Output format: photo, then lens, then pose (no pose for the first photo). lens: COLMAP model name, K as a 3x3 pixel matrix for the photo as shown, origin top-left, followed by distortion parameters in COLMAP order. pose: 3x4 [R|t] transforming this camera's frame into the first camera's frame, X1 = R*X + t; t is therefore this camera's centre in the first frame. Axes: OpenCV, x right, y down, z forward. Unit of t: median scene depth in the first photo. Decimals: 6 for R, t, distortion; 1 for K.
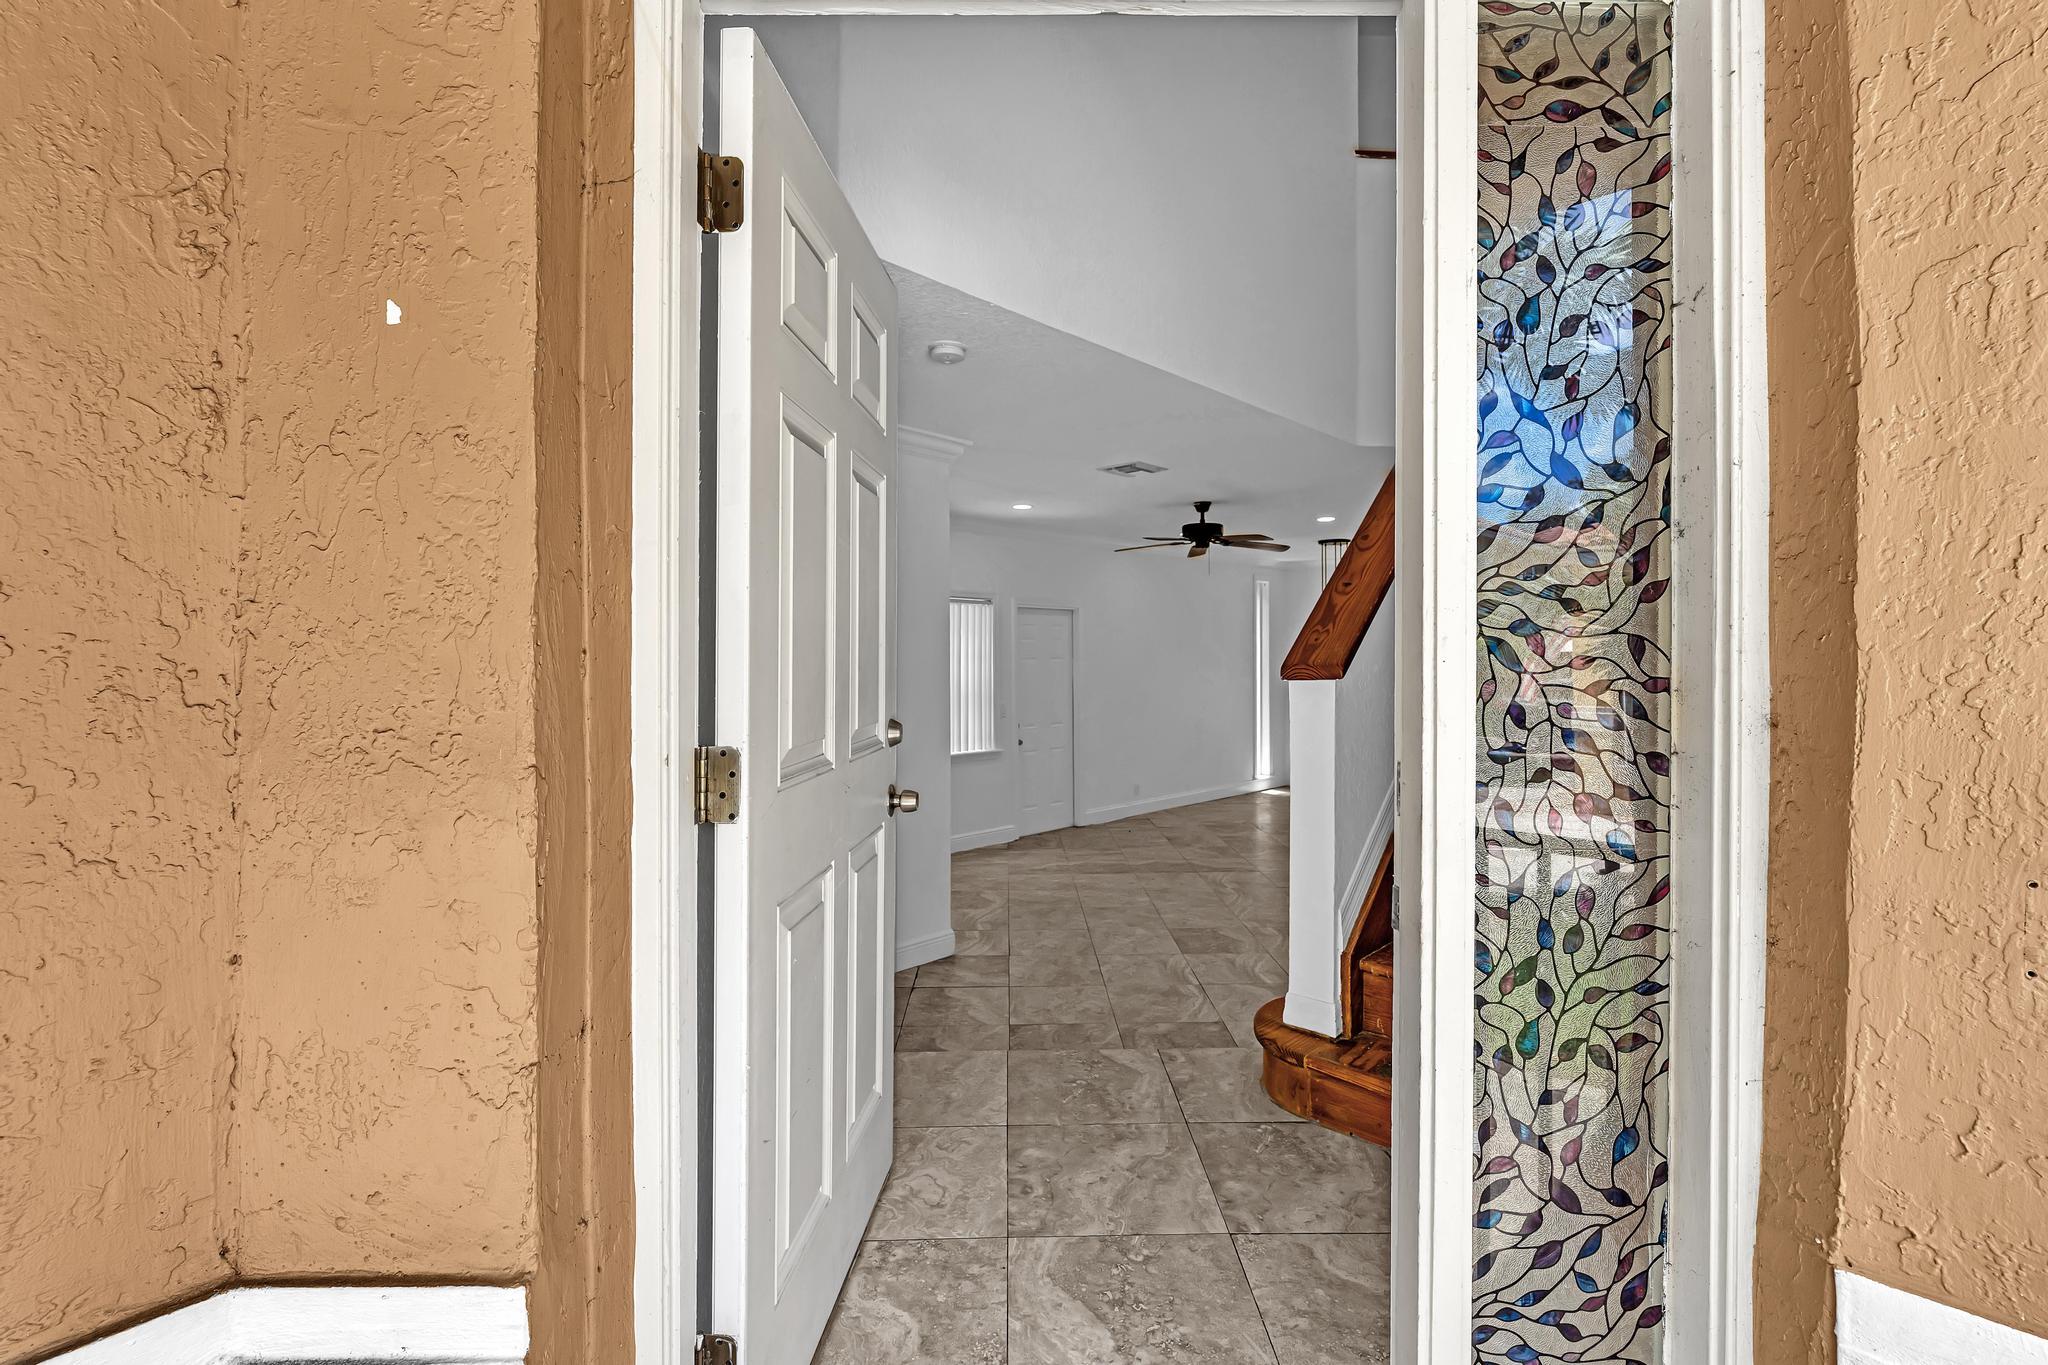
lens RADIAL K [[918.5, 0, 1042.3], [0, 918.5, 657.8], [0, 0, 1]] dist [-0.001322, 0.000251]
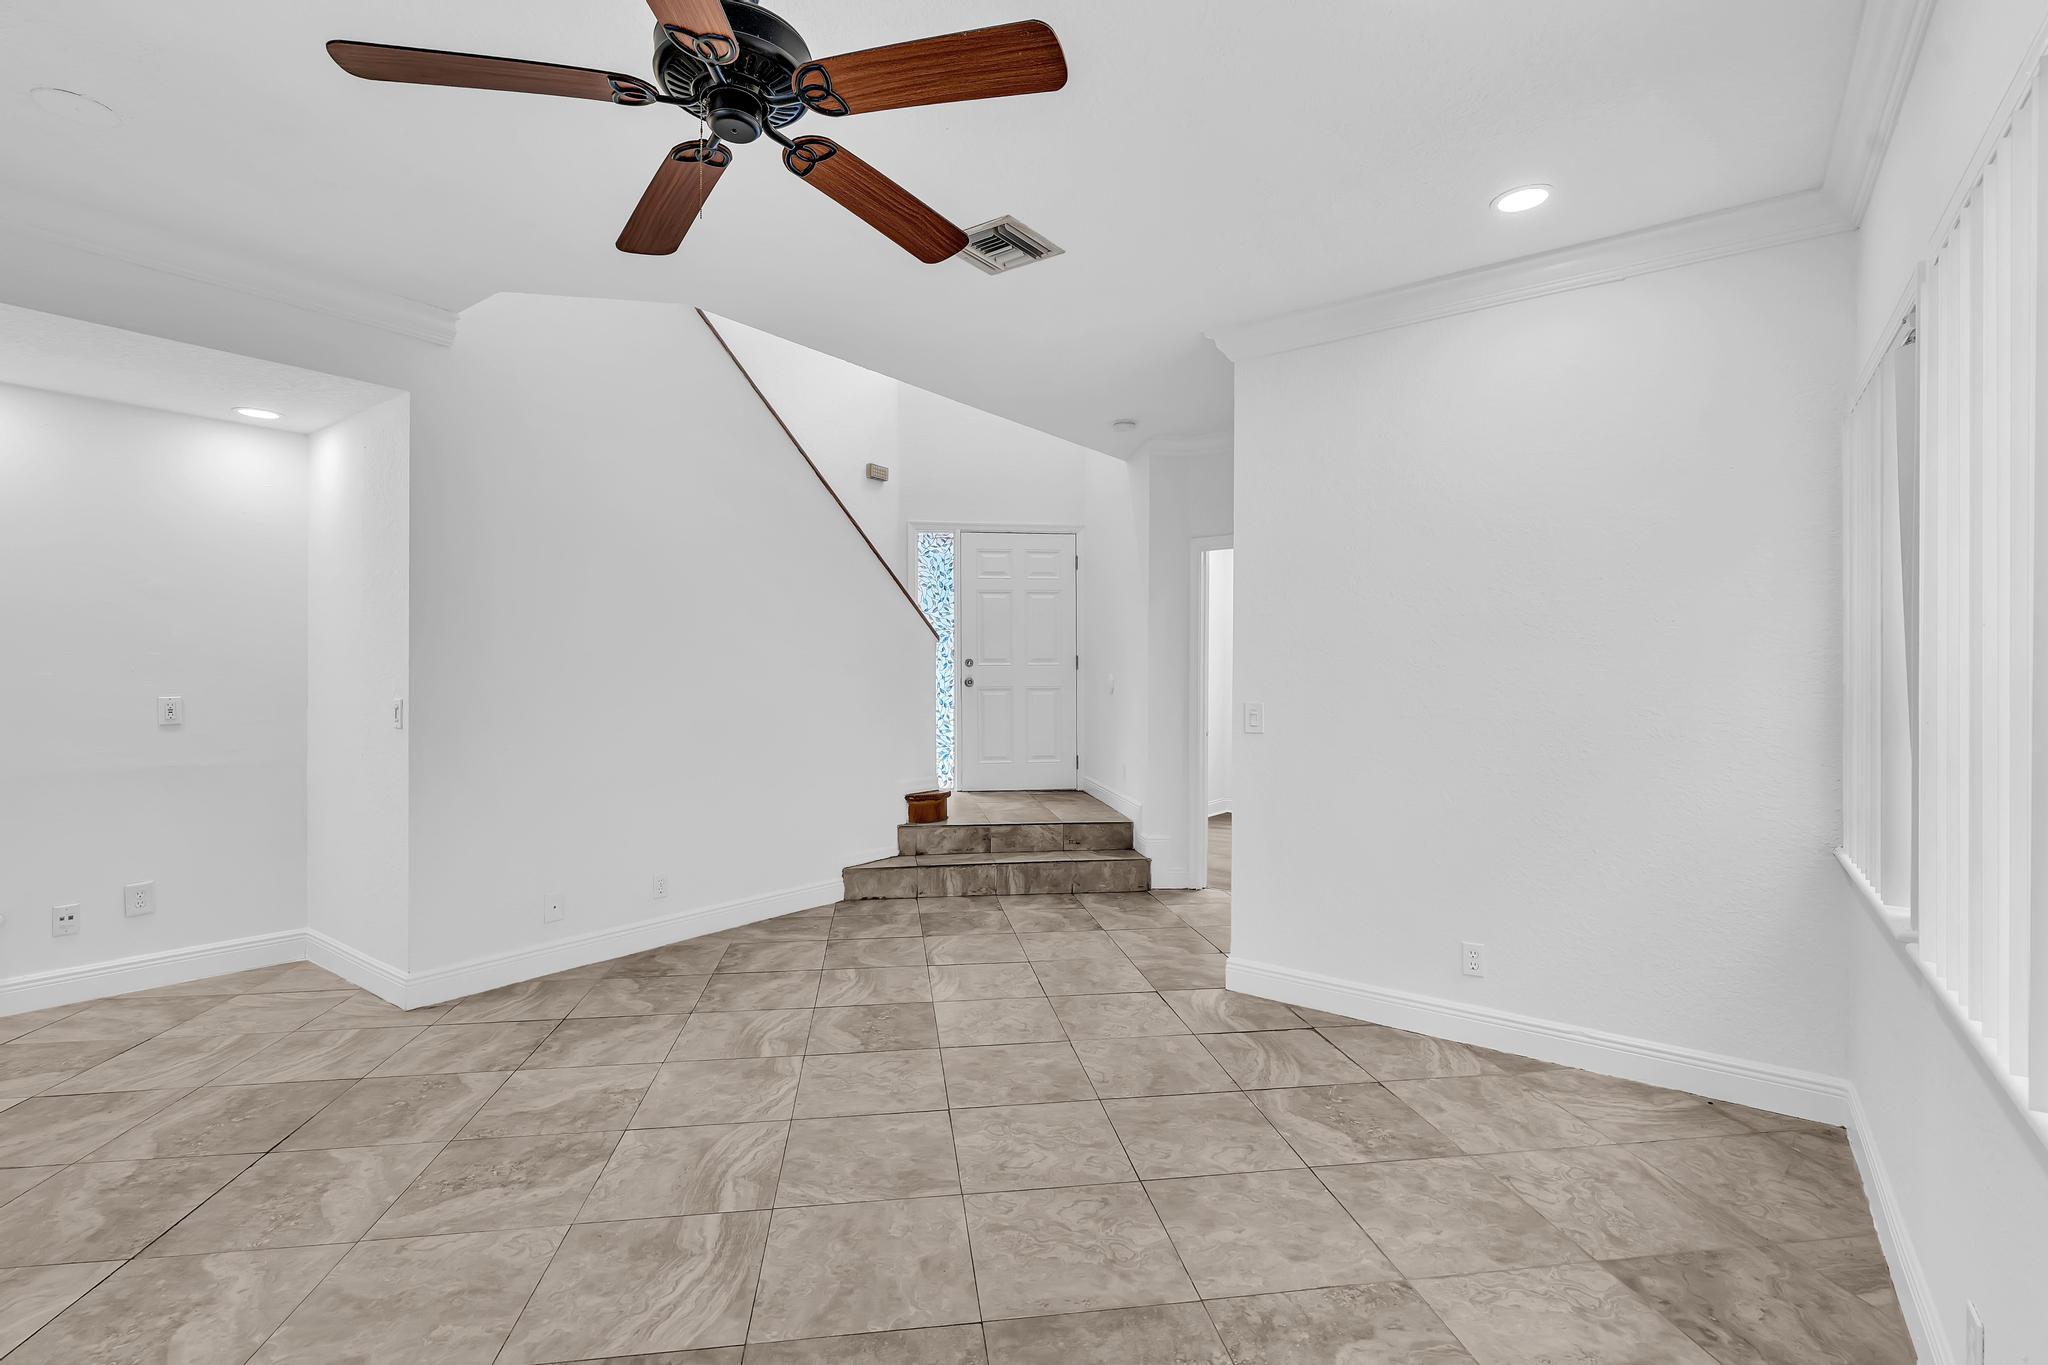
lens RADIAL K [[927.9, 0, 1020.7], [0, 927.9, 675.8], [0, 0, 1]] dist [-0.002038, 0.001306]
pose [[-0.993972, -0.004328, -0.109549, 0.125497], [-0.004492, 0.999989, 0.001244, 0.042028], [0.109542, 0.001729, -0.993981, 1.334524]]
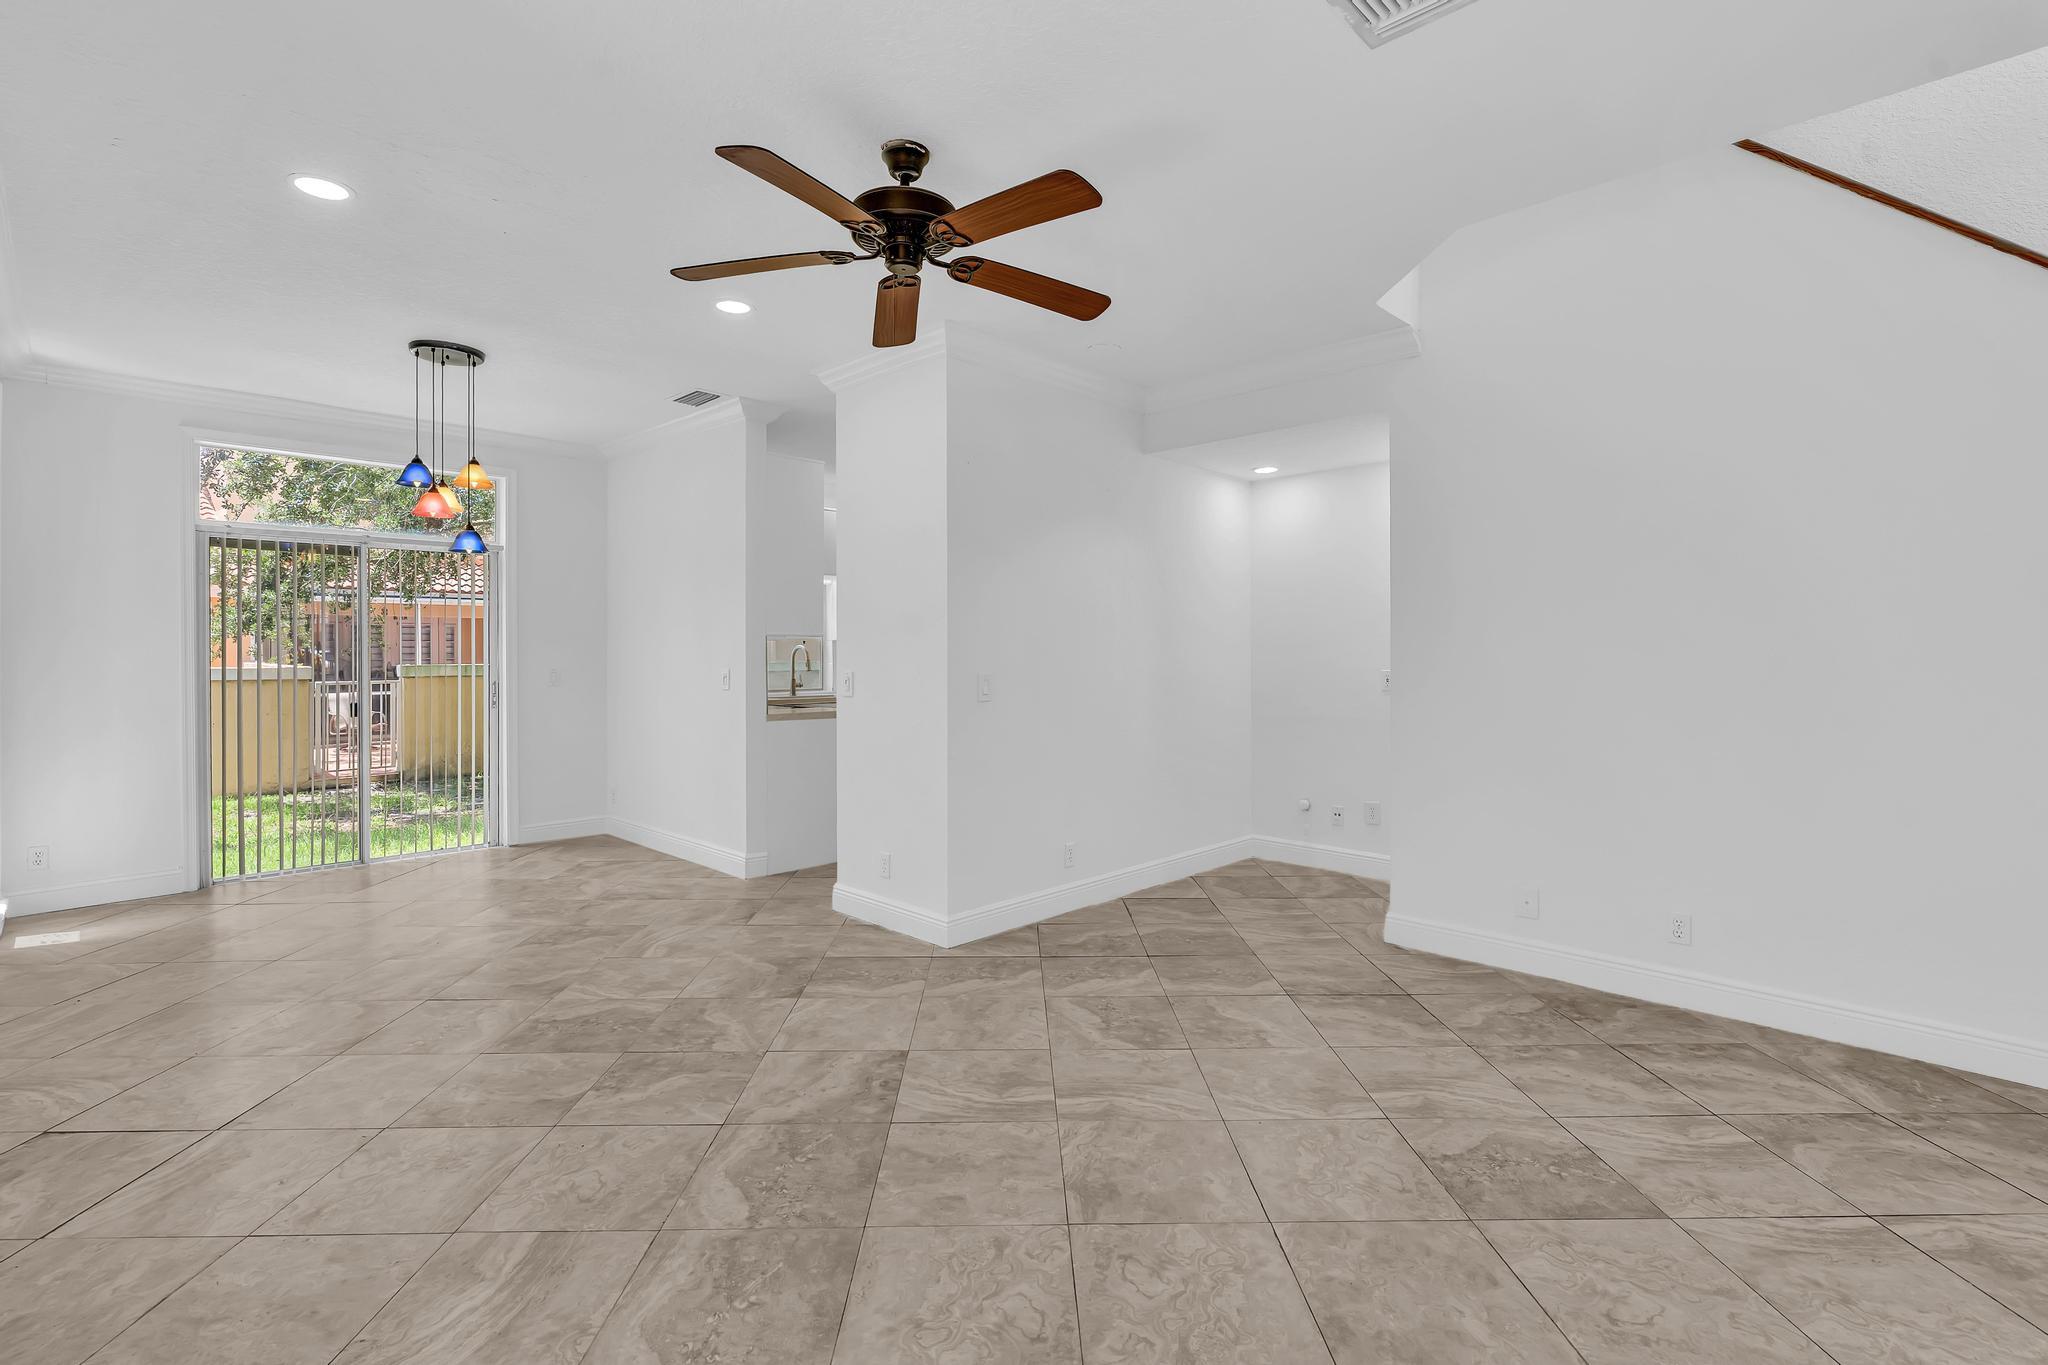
lens RADIAL K [[921.3, 0, 1018.7], [0, 921.3, 655.7], [0, 0, 1]] dist [-0.002975, 0.000737]
pose [[0.025460, -0.003476, 0.999670, -0.216817], [0.001301, 0.999993, 0.003444, 0.042787], [-0.999675, 0.001213, 0.025465, 0.982184]]
